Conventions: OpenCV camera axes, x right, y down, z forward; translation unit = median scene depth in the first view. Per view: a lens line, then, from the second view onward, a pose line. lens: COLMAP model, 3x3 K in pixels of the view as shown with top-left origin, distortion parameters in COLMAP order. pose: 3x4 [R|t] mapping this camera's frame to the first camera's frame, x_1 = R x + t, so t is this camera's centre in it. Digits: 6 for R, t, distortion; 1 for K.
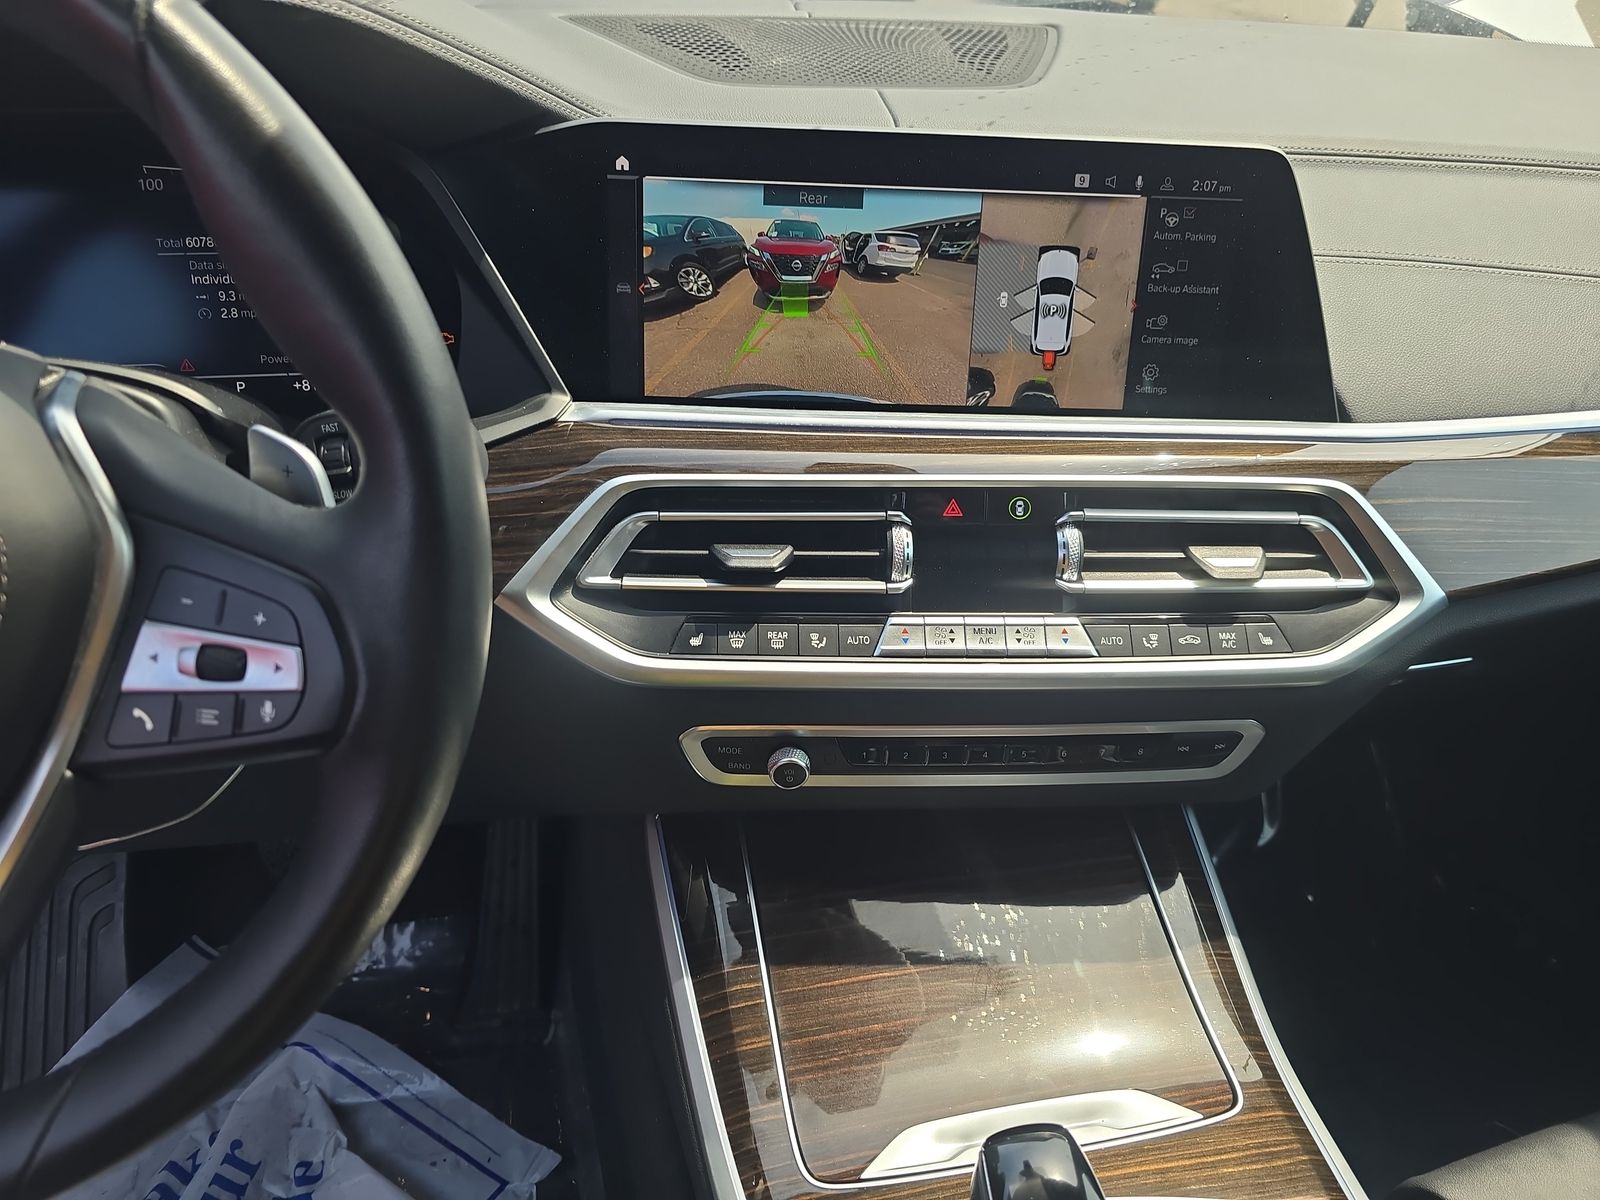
lens RADIAL K [[1076.5, 0, 799.2], [0, 1076.5, 580.4], [0, 0, 1]] dist [0.055307, -0.070968]
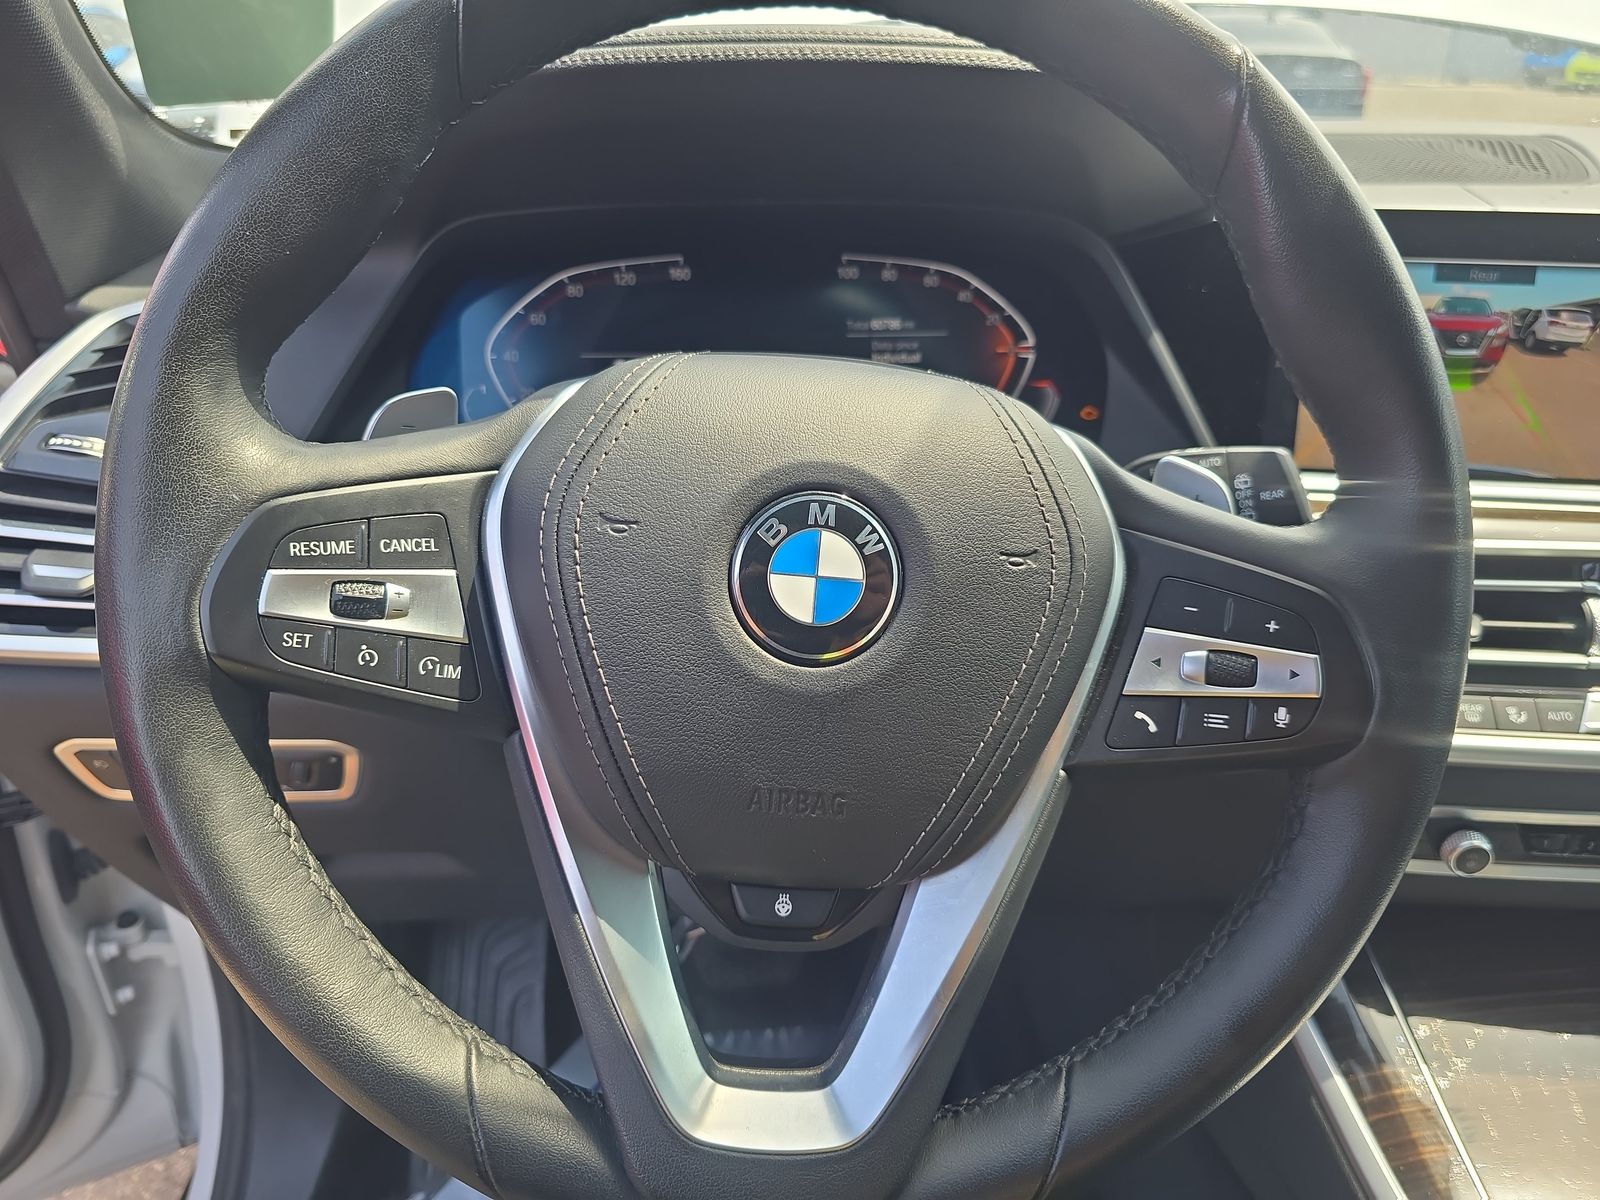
lens RADIAL K [[1076.5, 0, 799.2], [0, 1076.5, 580.4], [0, 0, 1]] dist [0.055307, -0.070968]
pose [[0.992443, 0.020960, -0.120906, -0.492568], [-0.036845, 0.990740, -0.130681, 0.086092], [0.117047, 0.134148, 0.984025, -0.038891]]
